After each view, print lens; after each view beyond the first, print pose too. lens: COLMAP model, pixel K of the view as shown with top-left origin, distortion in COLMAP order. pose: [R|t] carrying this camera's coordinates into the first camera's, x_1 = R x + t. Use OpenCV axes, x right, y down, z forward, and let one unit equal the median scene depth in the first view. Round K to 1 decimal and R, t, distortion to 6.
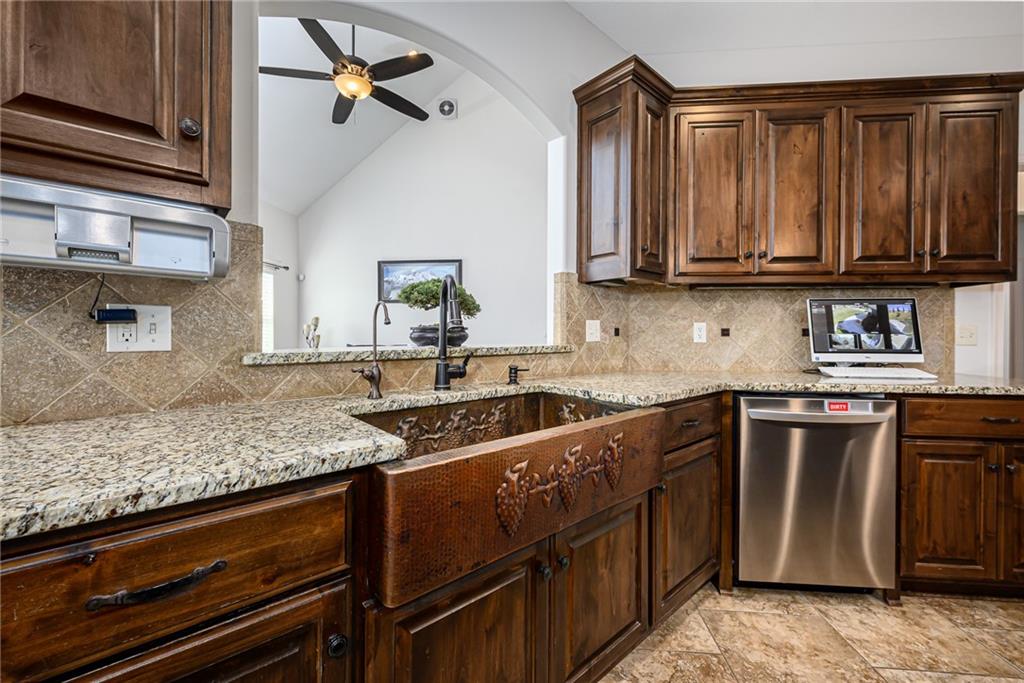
lens RADIAL K [[408.5, 0, 515.6], [0, 408.5, 334.7], [0, 0, 1]] dist [0.000390, -0.000075]
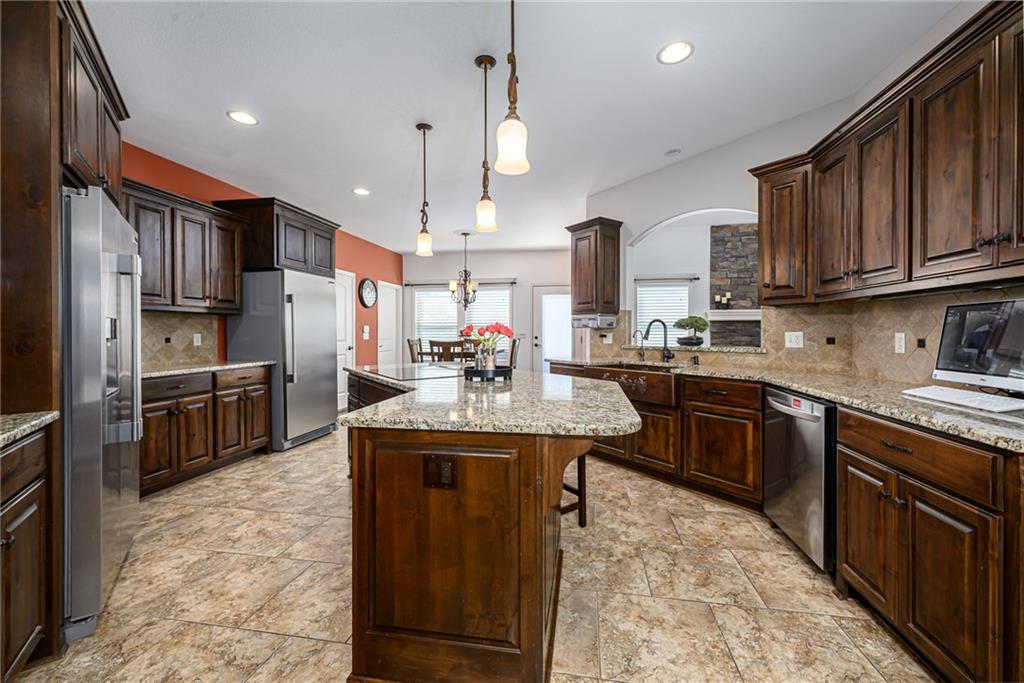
lens RADIAL K [[408.5, 0, 515.6], [0, 408.5, 334.7], [0, 0, 1]] dist [0.000390, -0.000075]
pose [[-0.089978, 0.001128, -0.995943, 1.665801], [-0.001818, 0.999998, 0.001297, -0.027292], [0.995942, 0.001927, -0.089976, 0.192846]]
